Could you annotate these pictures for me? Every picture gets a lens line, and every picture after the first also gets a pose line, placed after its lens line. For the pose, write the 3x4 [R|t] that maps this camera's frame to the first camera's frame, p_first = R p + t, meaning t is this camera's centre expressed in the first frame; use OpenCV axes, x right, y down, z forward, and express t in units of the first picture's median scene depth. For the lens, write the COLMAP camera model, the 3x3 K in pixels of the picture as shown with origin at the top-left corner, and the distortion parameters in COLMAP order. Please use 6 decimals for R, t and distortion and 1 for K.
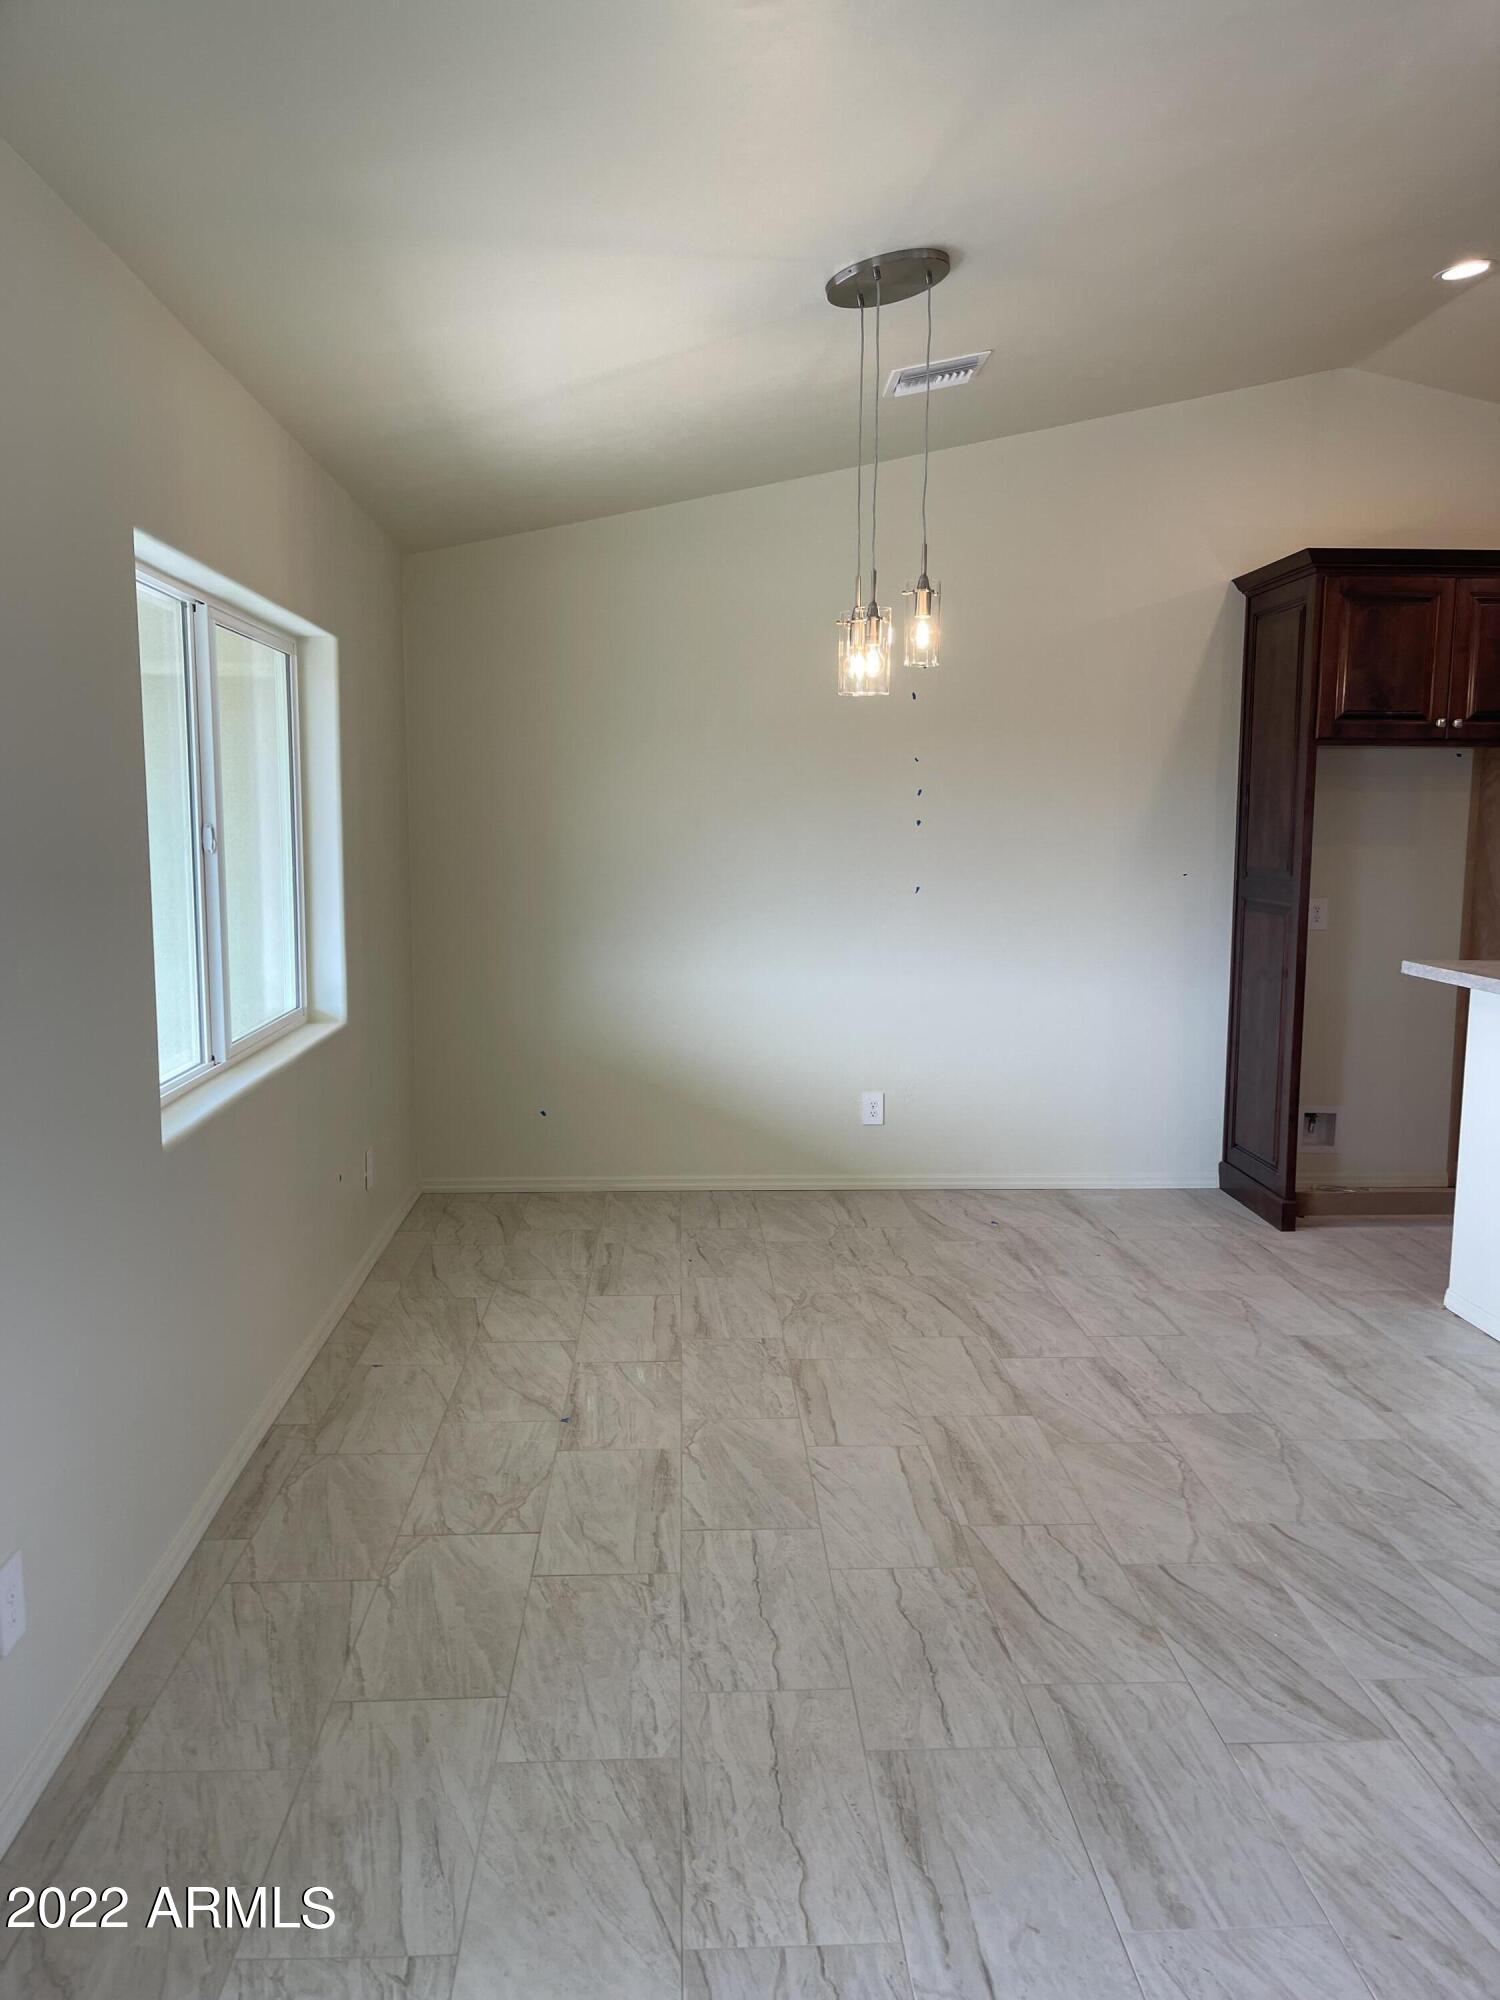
lens RADIAL K [[1521.2, 0, 759.8], [0, 1521.2, 1018.6], [0, 0, 1]] dist [0.060241, -0.071119]
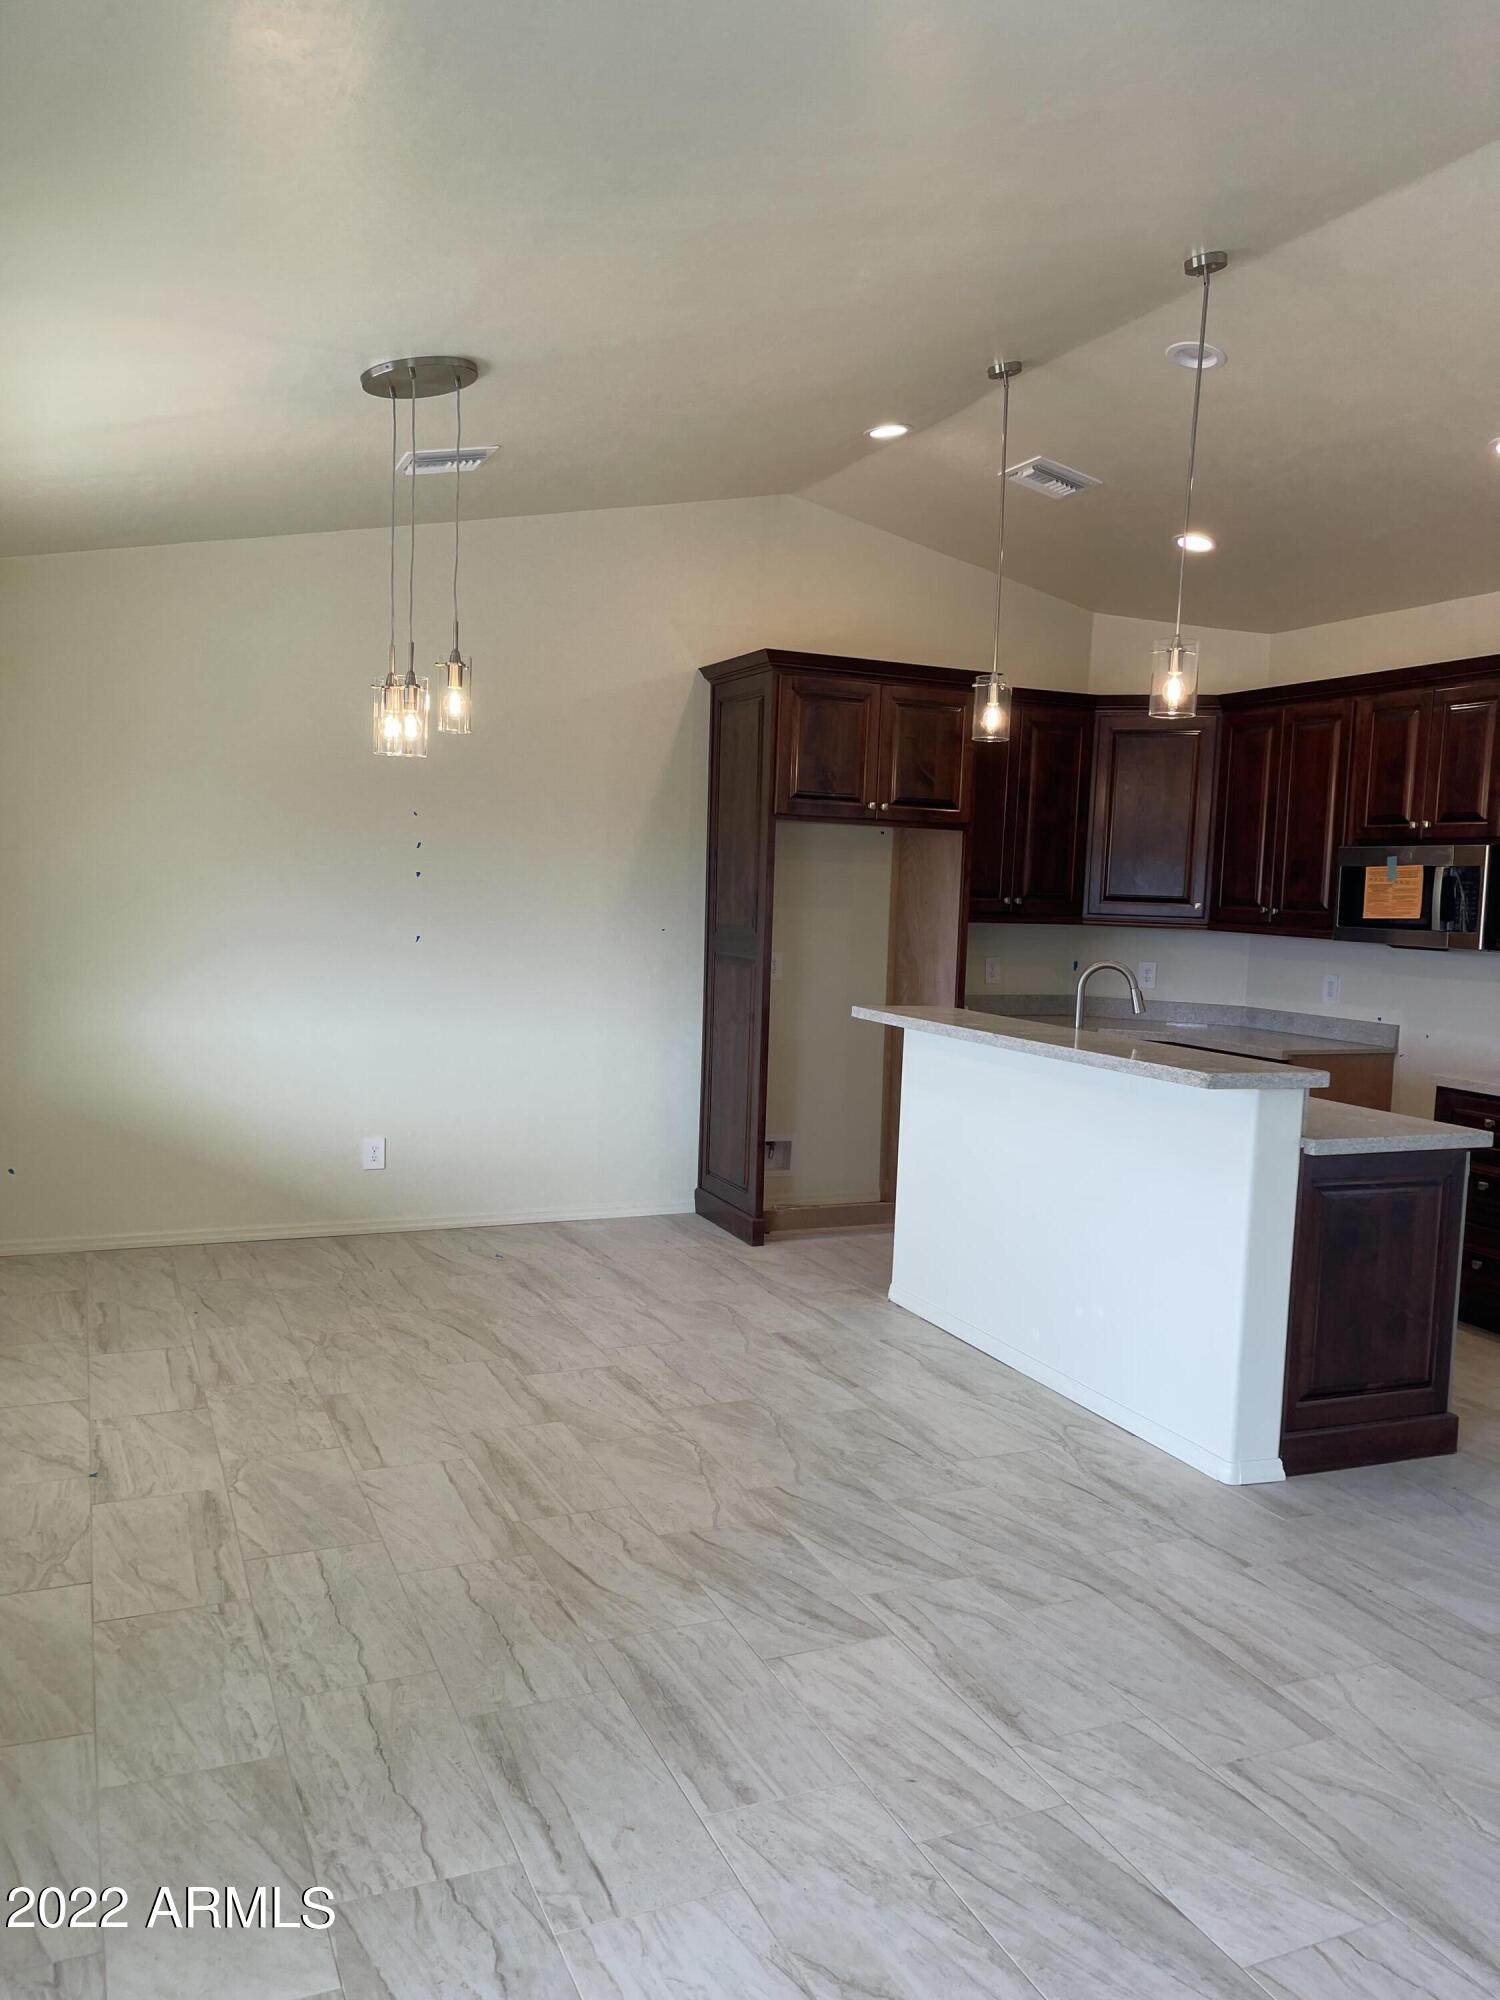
lens RADIAL K [[1521.2, 0, 759.8], [0, 1521.2, 1018.6], [0, 0, 1]] dist [0.060241, -0.071119]
pose [[0.934357, -0.004526, 0.356311, -0.078348], [0.016383, 0.999408, -0.030266, 0.007422], [-0.355962, 0.034116, 0.933877, -0.080092]]
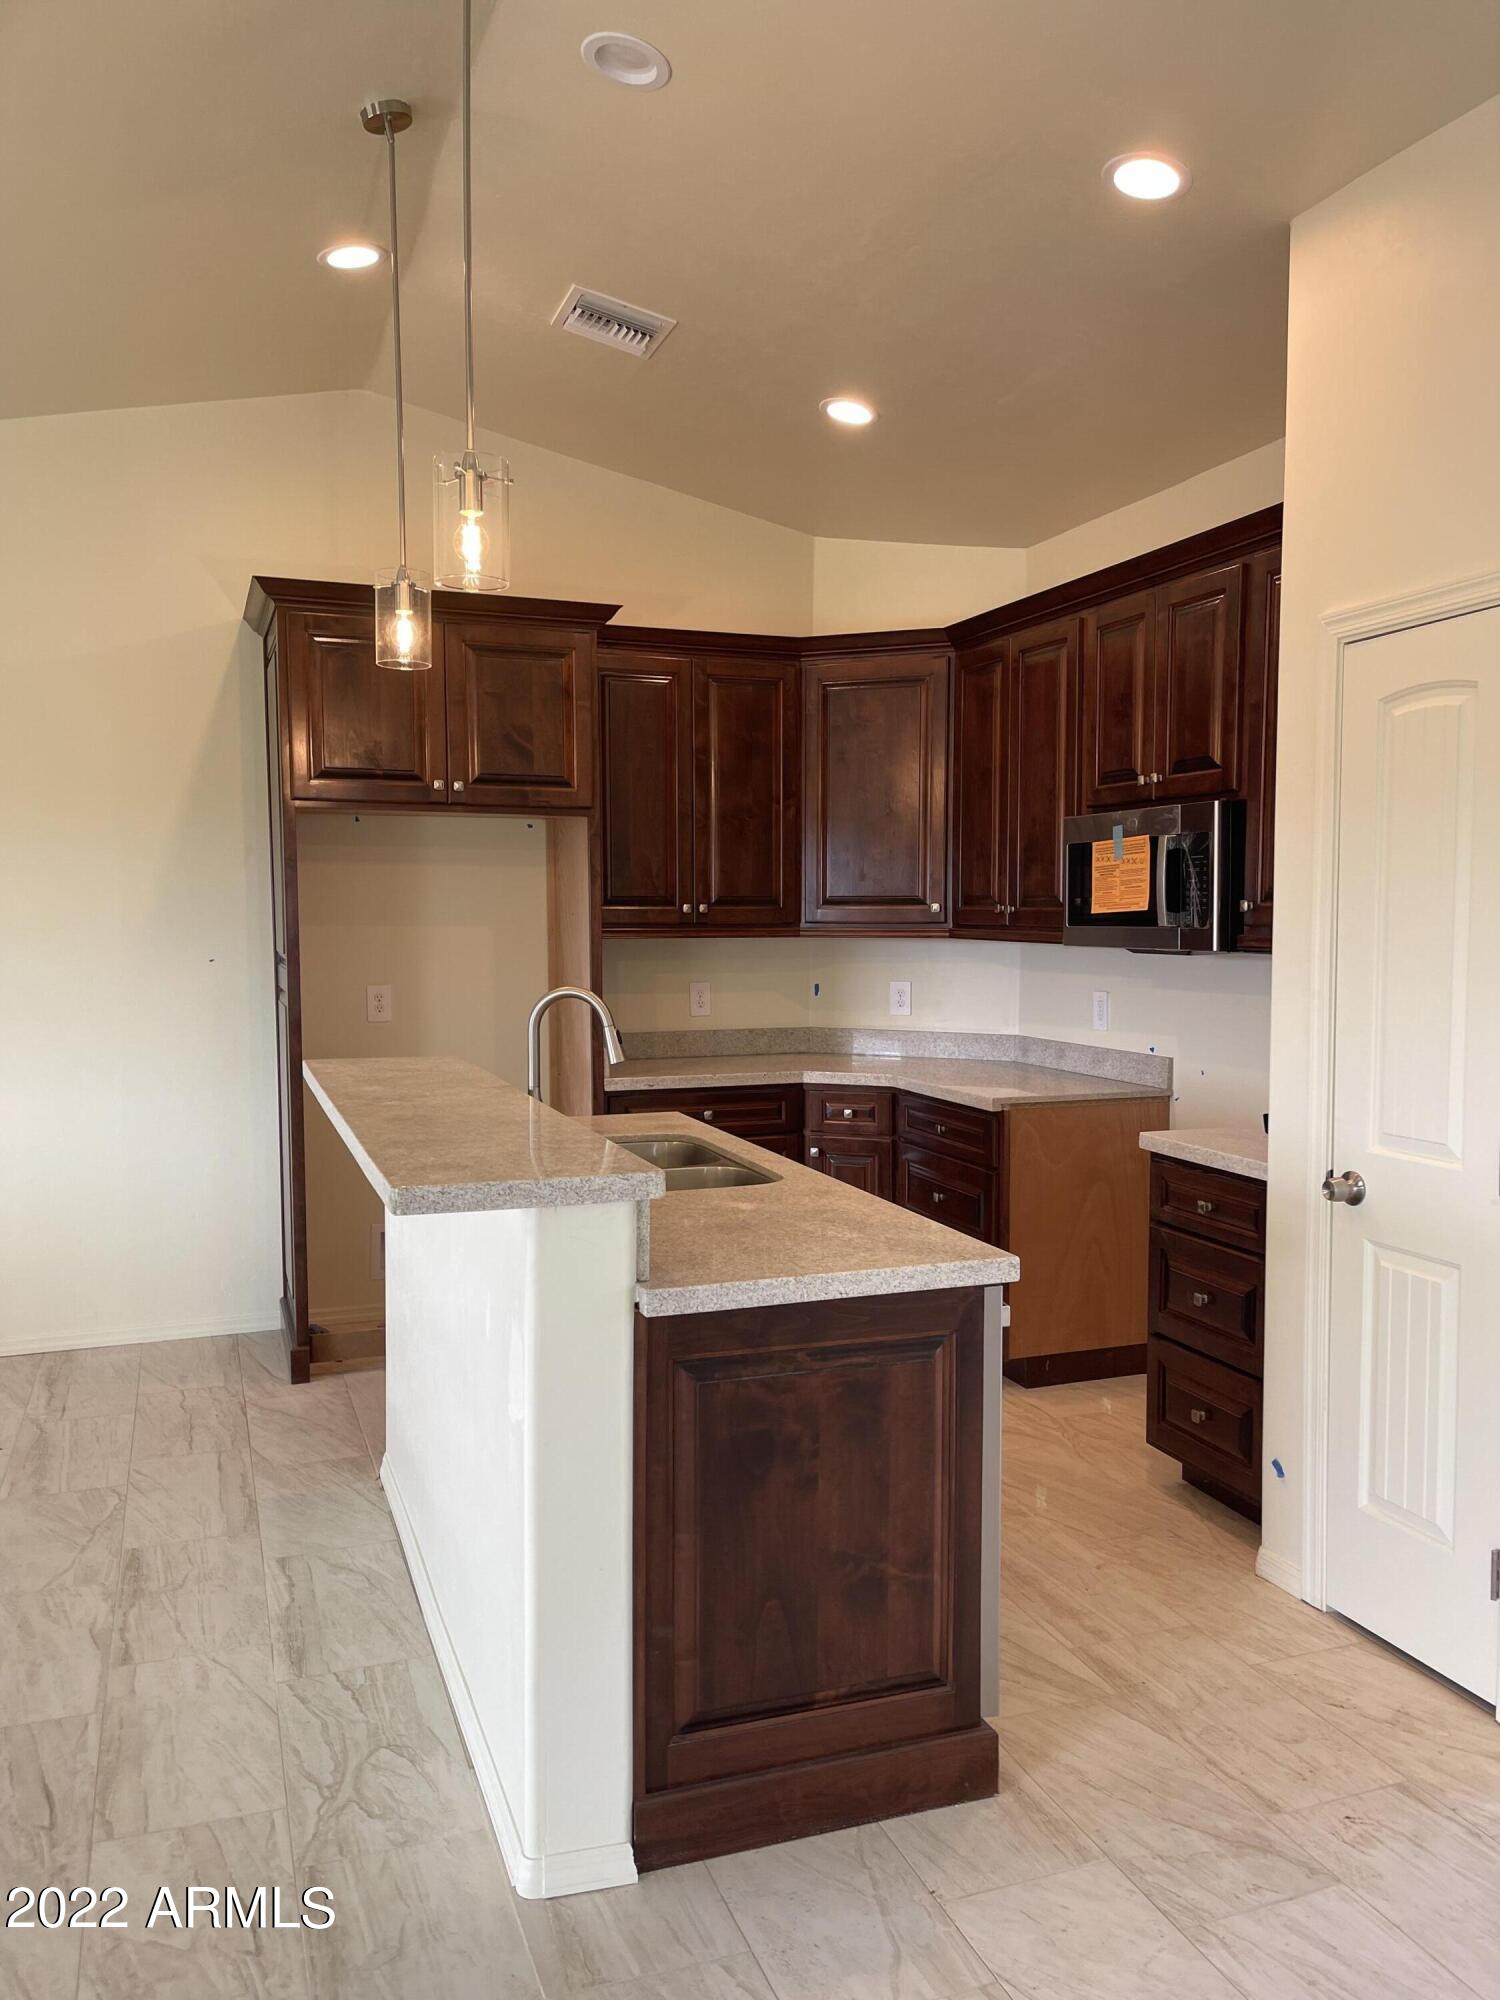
lens RADIAL K [[1515.2, 0, 773.2], [0, 1515.2, 1021.3], [0, 0, 1]] dist [0.077082, -0.103911]
pose [[0.953540, -0.028775, 0.299888, 0.508248], [0.045299, 0.997806, -0.048292, -0.009436], [-0.297840, 0.059633, 0.952751, 0.169473]]
